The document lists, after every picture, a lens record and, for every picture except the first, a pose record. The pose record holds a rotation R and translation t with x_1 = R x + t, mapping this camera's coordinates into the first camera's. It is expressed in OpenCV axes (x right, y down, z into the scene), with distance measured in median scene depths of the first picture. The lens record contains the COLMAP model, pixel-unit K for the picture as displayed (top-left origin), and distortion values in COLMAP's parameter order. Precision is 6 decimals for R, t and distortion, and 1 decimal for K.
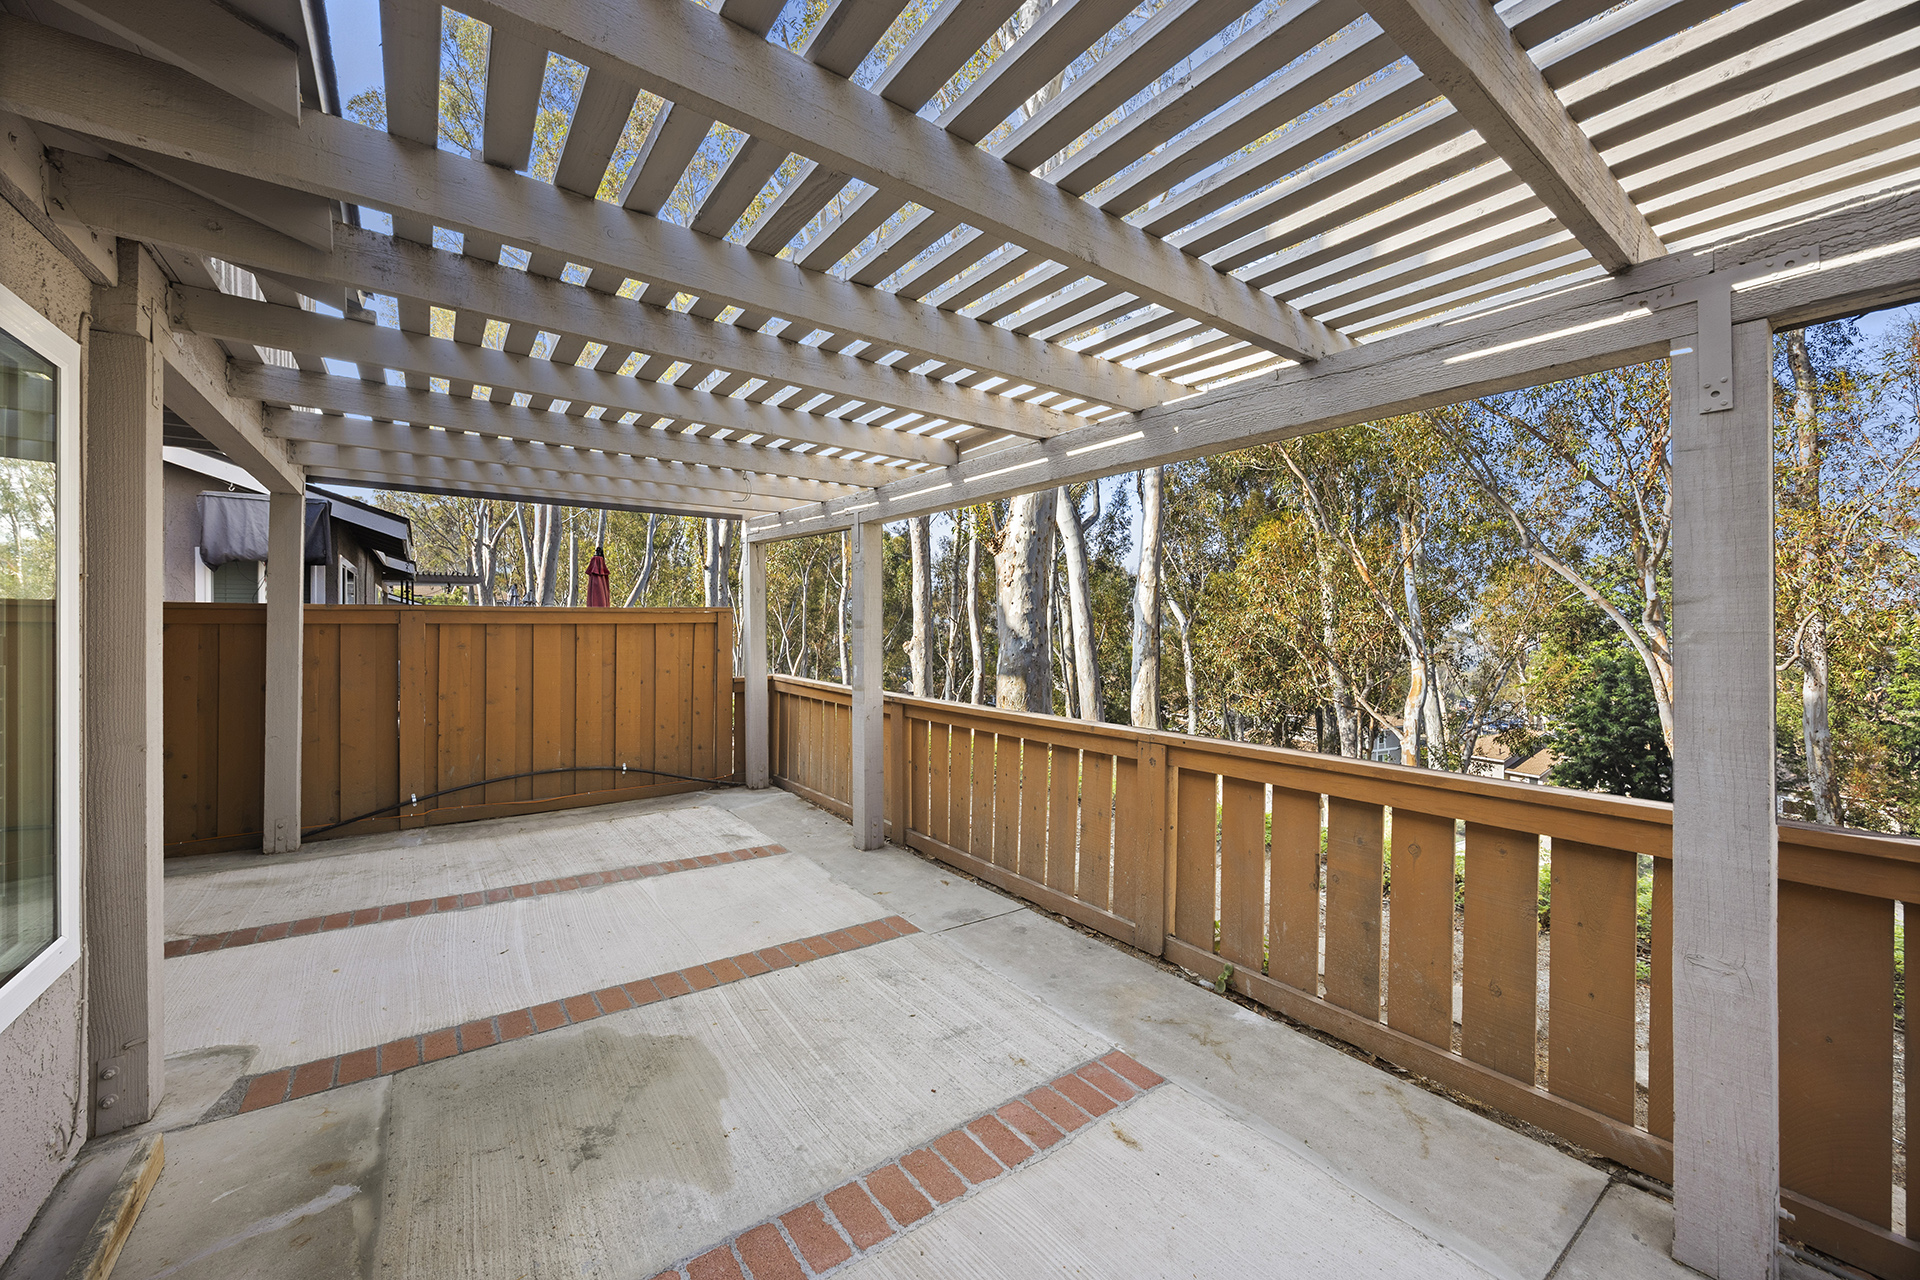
lens RADIAL K [[736.7, 0, 950.0], [0, 736.7, 620.4], [0, 0, 1]] dist [-0.000553, 0.000223]
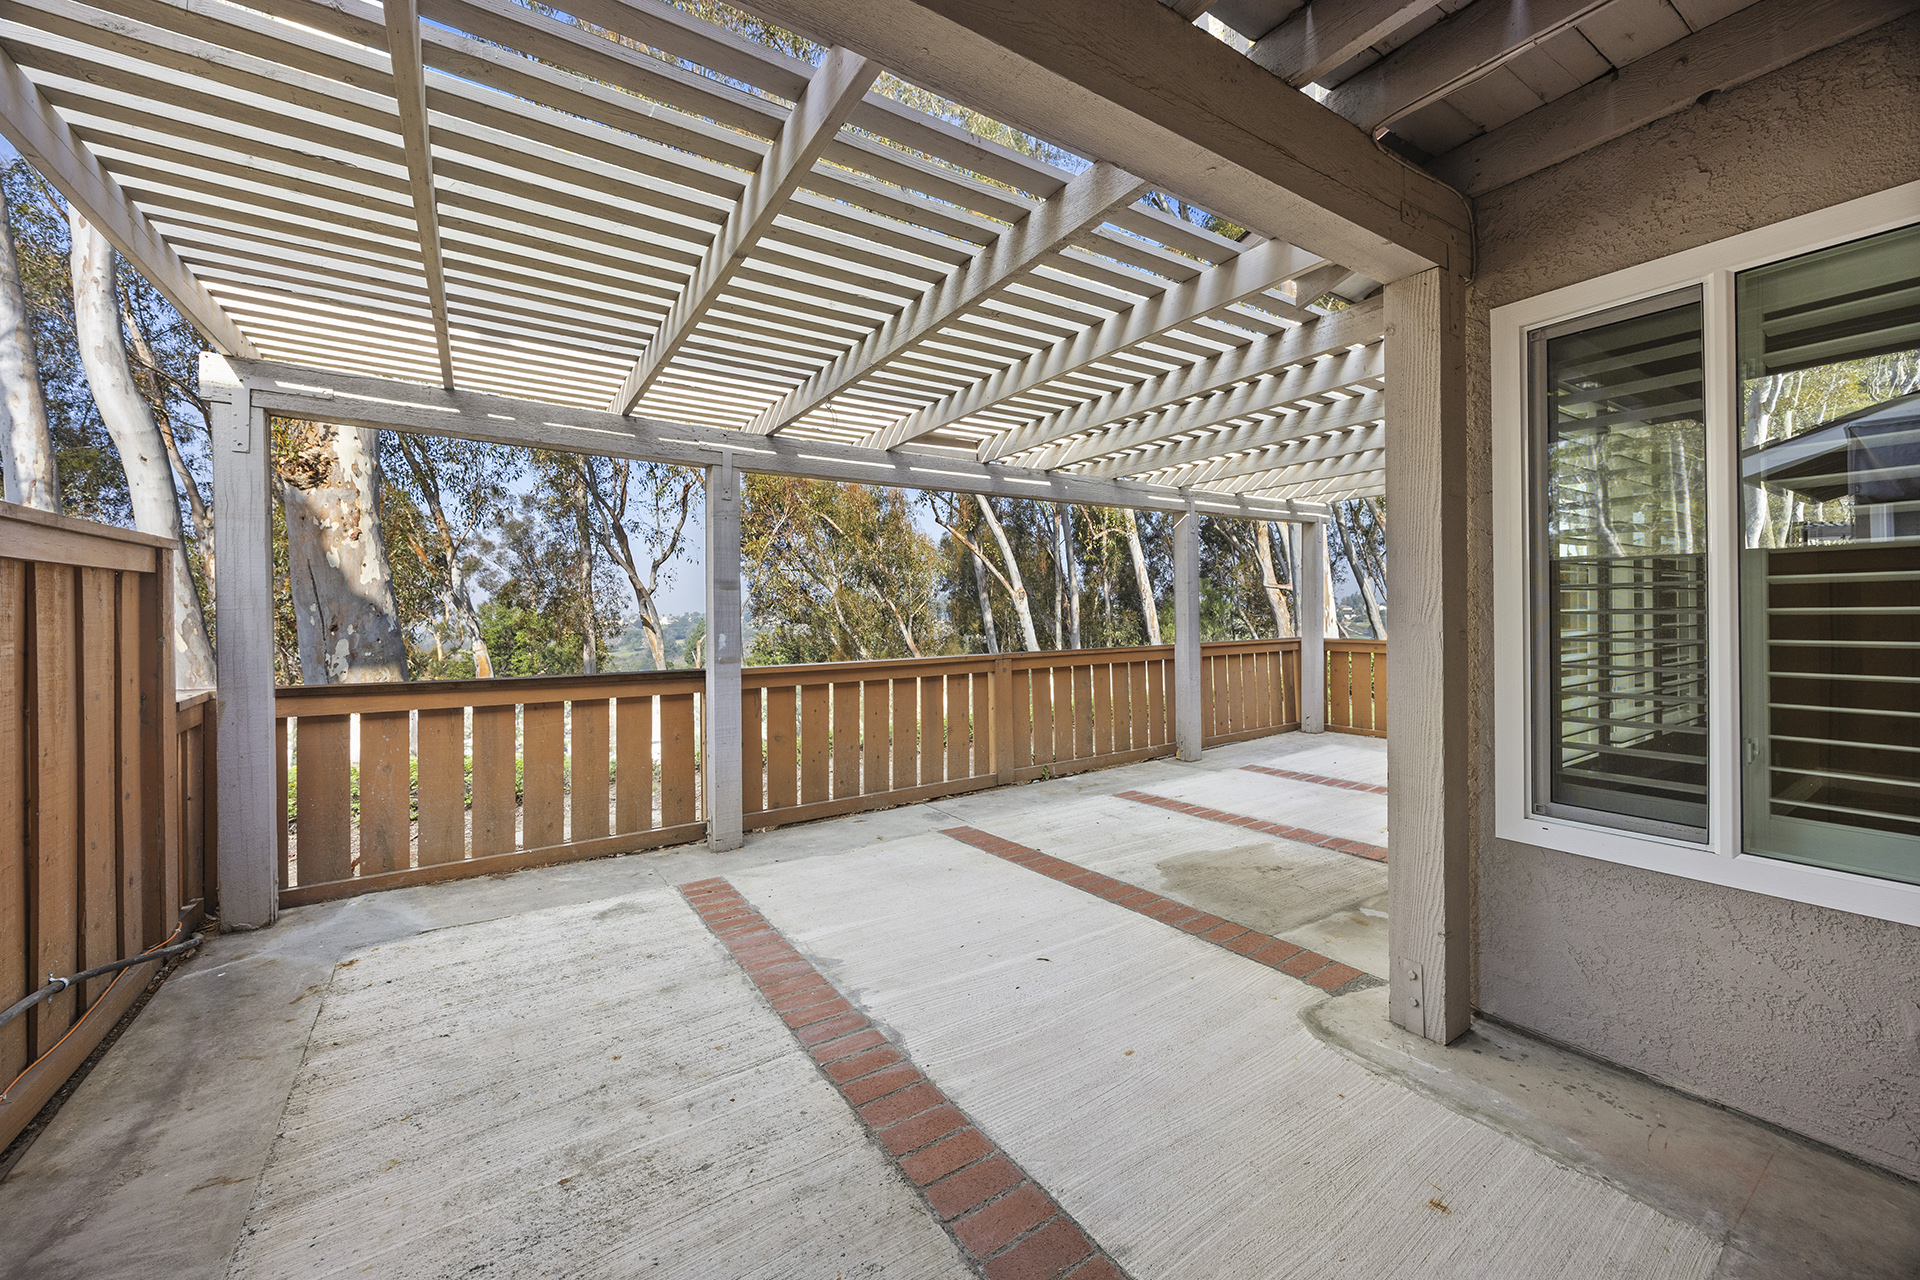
lens RADIAL K [[736.7, 0, 950.0], [0, 736.7, 620.4], [0, 0, 1]] dist [-0.000553, 0.000223]
pose [[0.038910, -0.012650, 0.999163, -1.464867], [0.005800, 0.999906, 0.012434, 0.056250], [-0.999226, 0.005311, 0.038980, 1.092139]]
